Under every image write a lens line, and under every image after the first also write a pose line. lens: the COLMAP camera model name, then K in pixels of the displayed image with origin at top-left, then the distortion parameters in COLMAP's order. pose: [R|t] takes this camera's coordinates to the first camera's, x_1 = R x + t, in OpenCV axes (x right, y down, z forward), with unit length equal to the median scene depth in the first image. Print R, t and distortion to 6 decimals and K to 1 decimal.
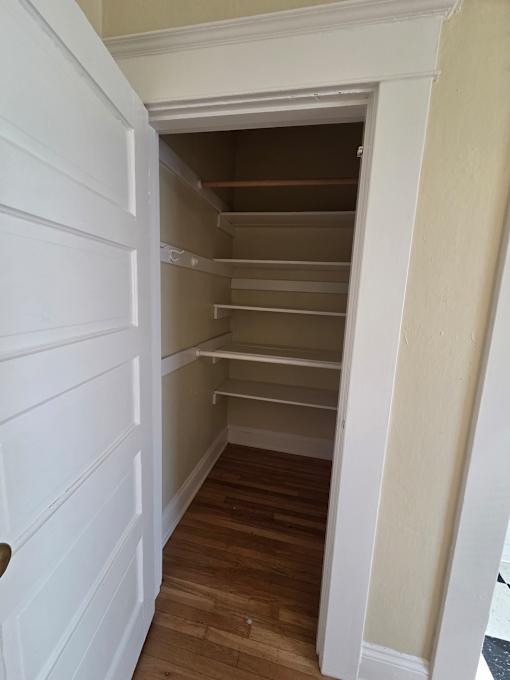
lens RADIAL K [[281.0, 0, 254.0], [0, 281.0, 334.9], [0, 0, 1]] dist [0.002020, -0.000873]
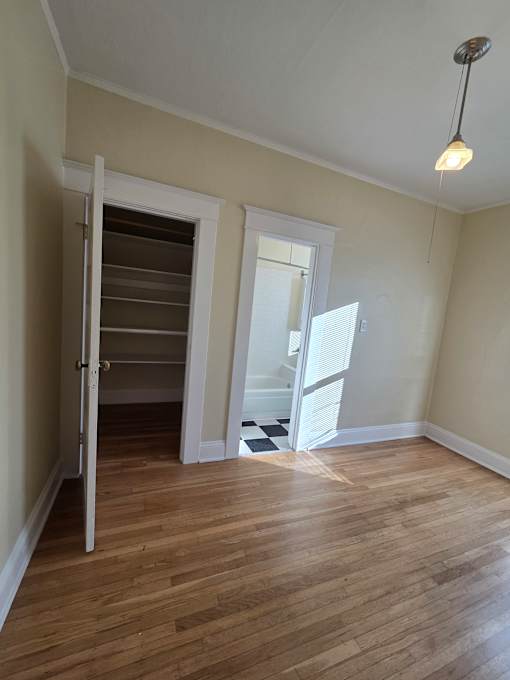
lens RADIAL K [[281.0, 0, 254.0], [0, 281.0, 334.9], [0, 0, 1]] dist [0.002020, -0.000873]
pose [[0.851416, -0.021782, 0.524039, -0.271252], [0.017494, 0.999761, 0.013133, 0.104626], [-0.524200, -0.002014, 0.851593, -0.755786]]
